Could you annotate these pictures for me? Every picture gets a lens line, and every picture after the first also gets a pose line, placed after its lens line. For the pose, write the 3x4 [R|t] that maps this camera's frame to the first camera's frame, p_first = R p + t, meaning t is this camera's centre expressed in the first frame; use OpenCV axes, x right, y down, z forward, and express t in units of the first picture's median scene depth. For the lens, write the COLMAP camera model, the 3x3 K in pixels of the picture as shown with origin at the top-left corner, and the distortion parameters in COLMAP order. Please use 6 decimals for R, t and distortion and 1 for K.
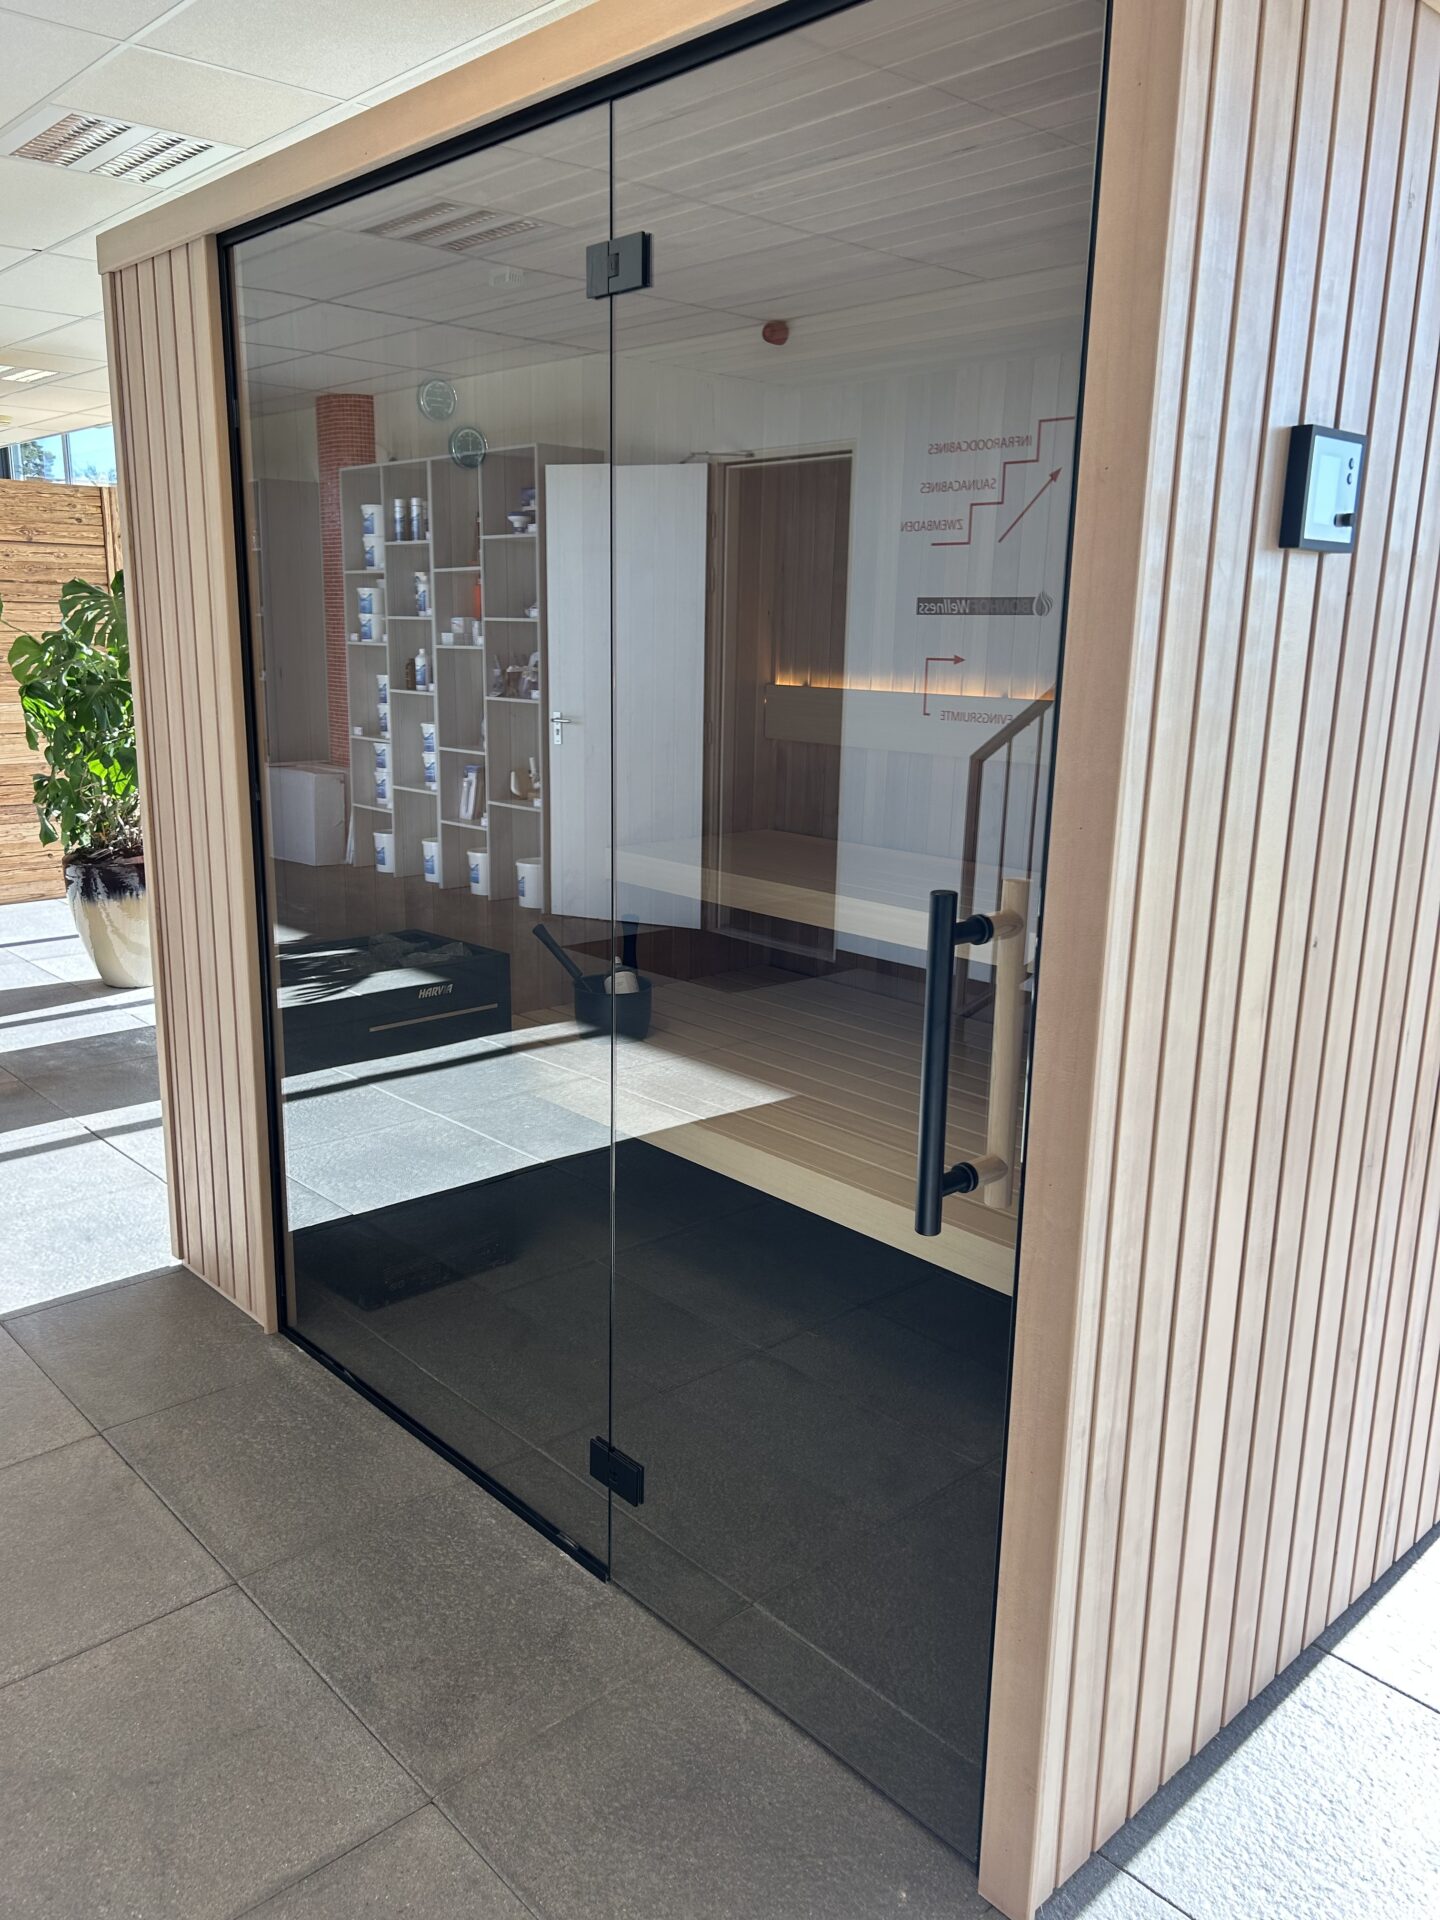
lens RADIAL K [[1439.7, 0, 713.8], [0, 1439.7, 970.8], [0, 0, 1]] dist [0.041839, -0.046492]
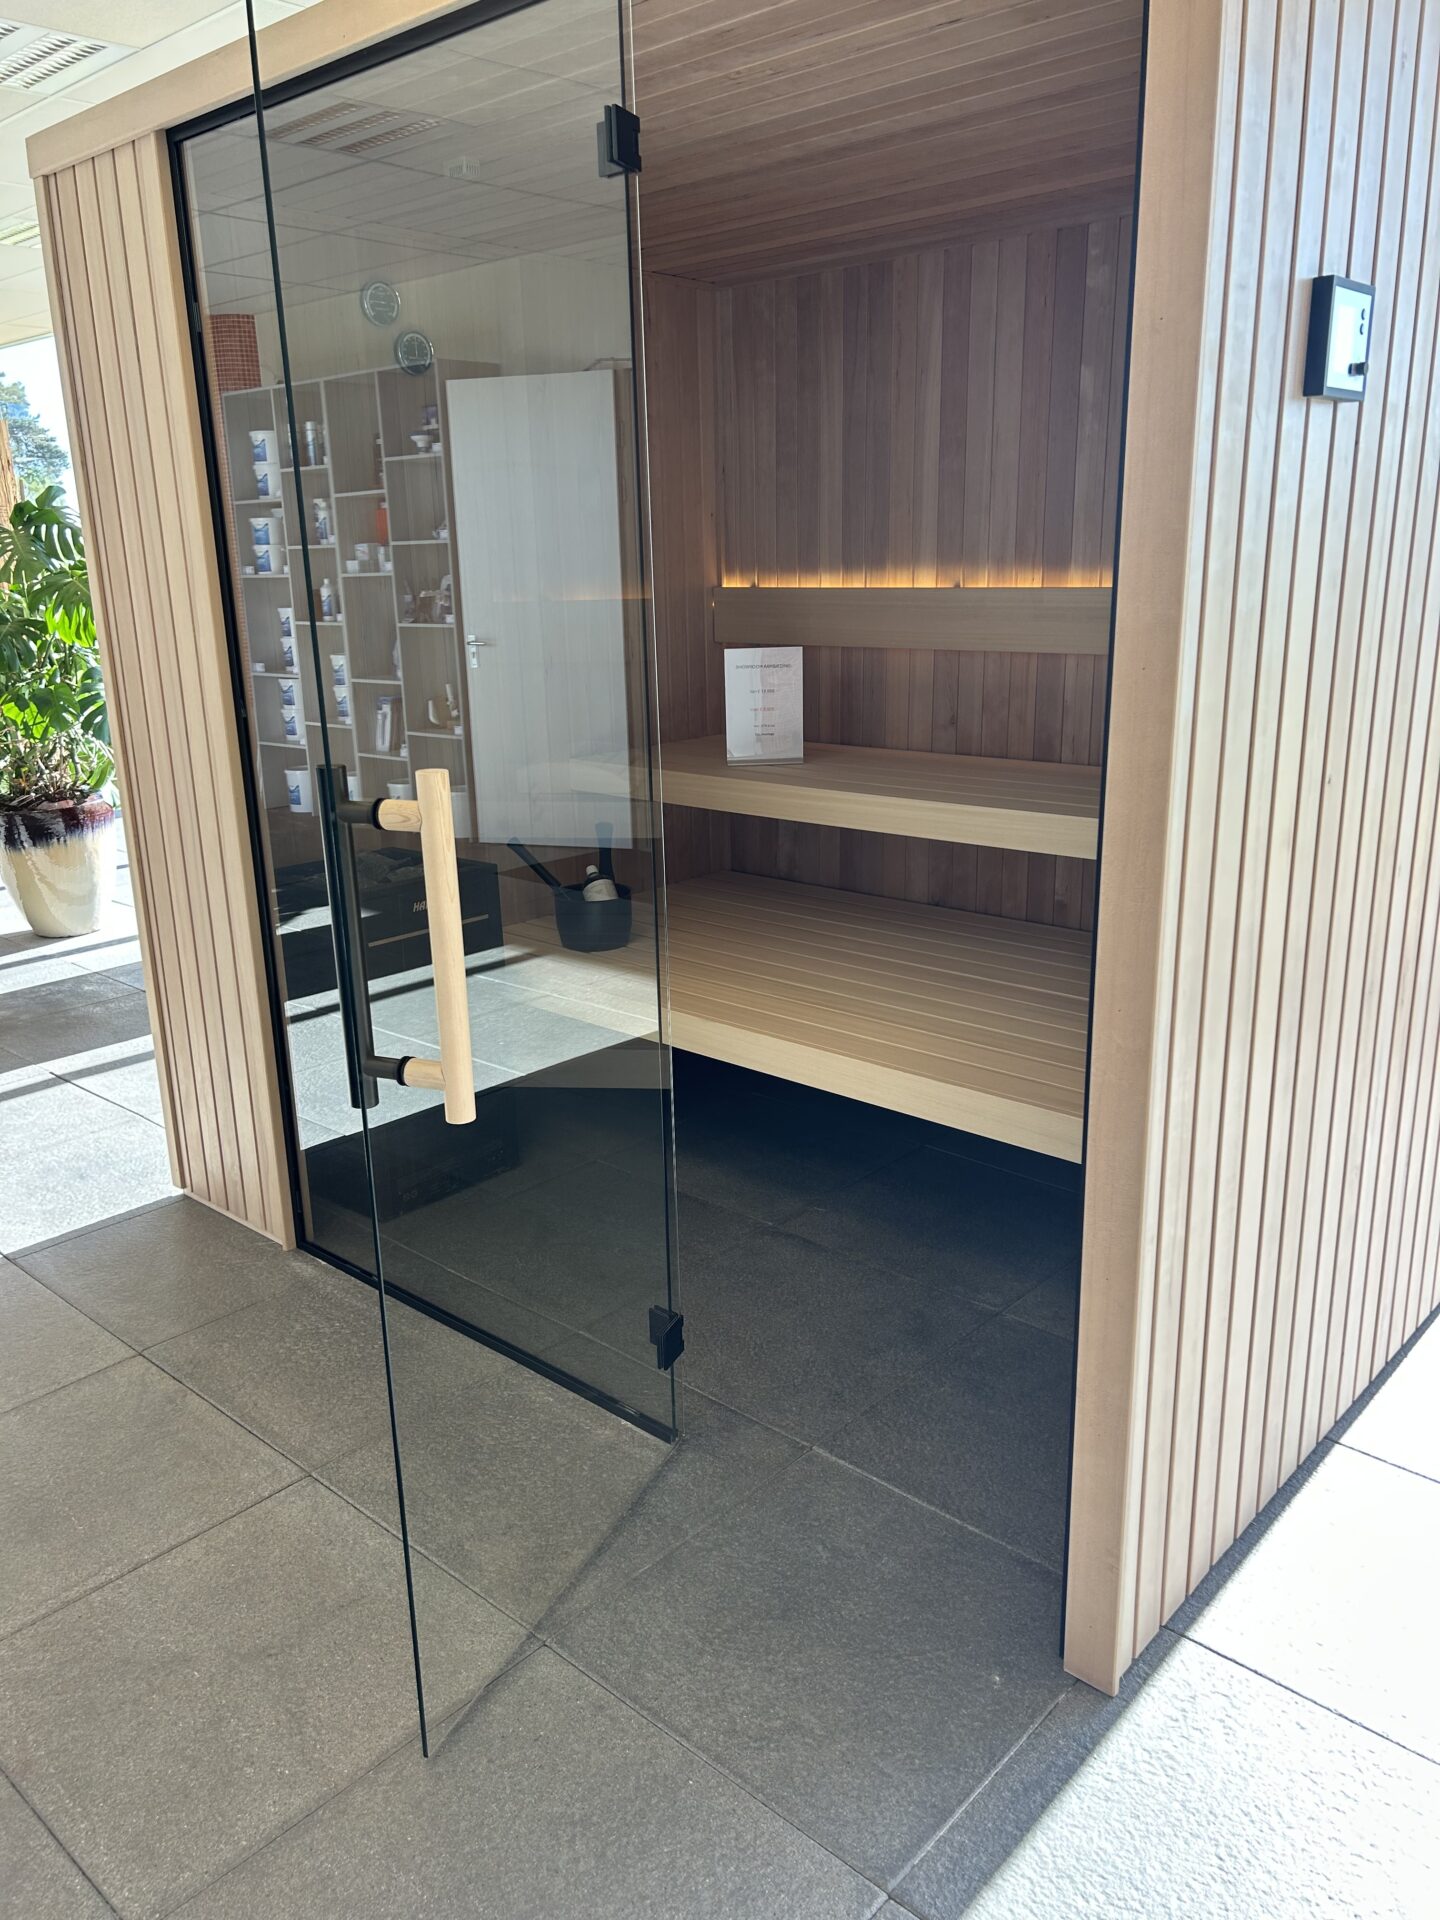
lens RADIAL K [[1439.7, 0, 722.0], [0, 1439.7, 976.6], [0, 0, 1]] dist [0.041839, -0.046492]
pose [[0.995101, -0.064243, 0.075139, -0.079153], [0.060277, 0.996725, 0.053916, 0.027082], [-0.078357, -0.049123, 0.995714, -0.024833]]
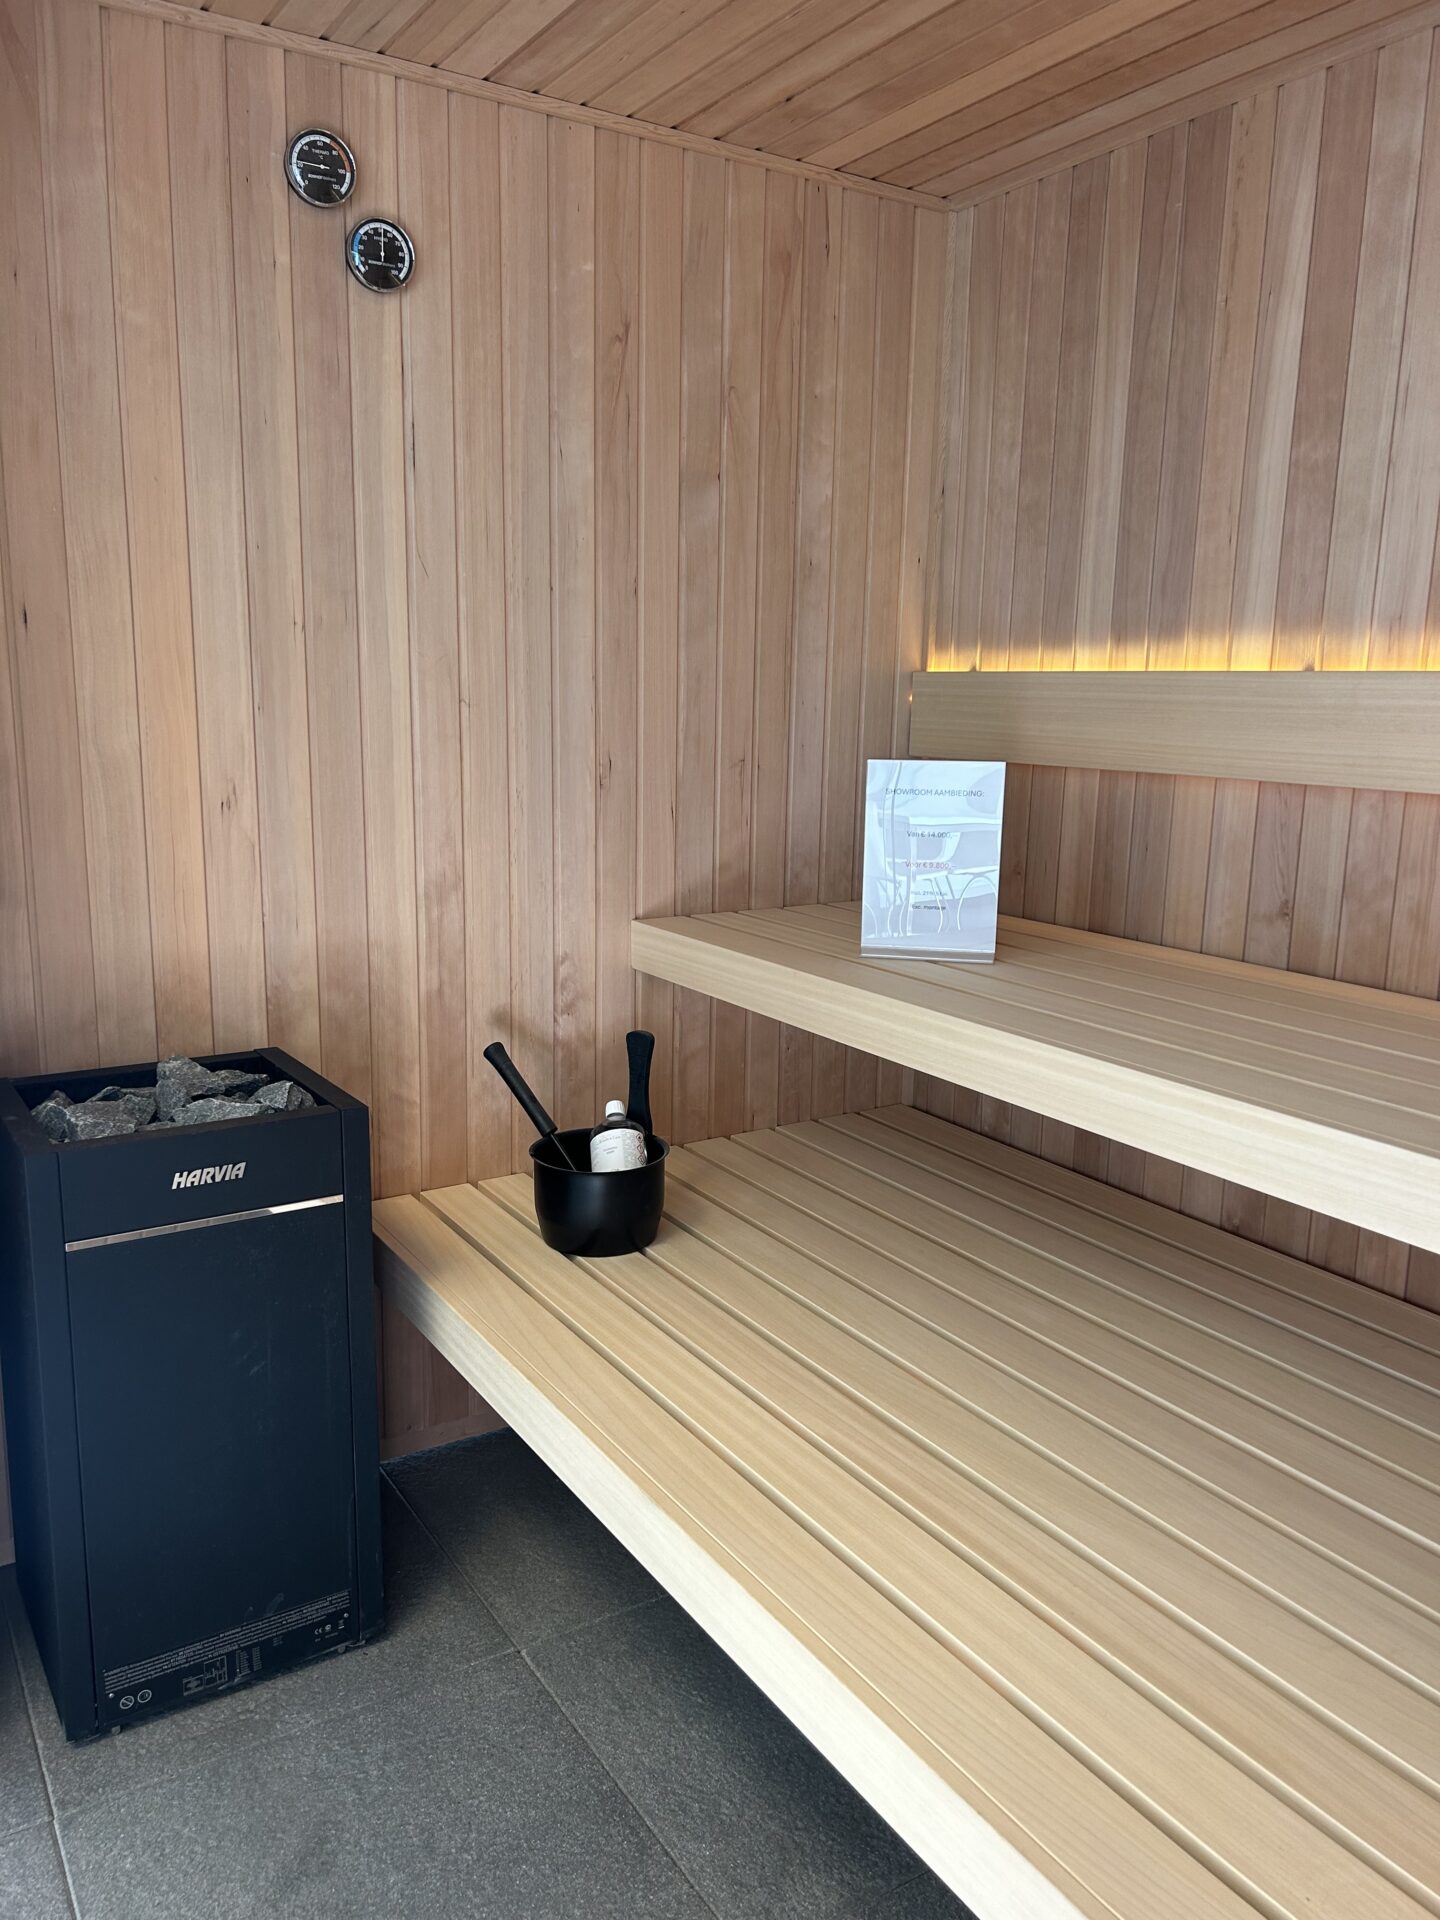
lens RADIAL K [[1439.7, 0, 720.0], [0, 1439.7, 962.7], [0, 0, 1]] dist [0.041839, -0.046492]
pose [[0.983829, 0.031987, -0.176231, 0.107750], [-0.040311, 0.998224, -0.043859, -0.058201], [0.174515, 0.050254, 0.983371, 0.560887]]
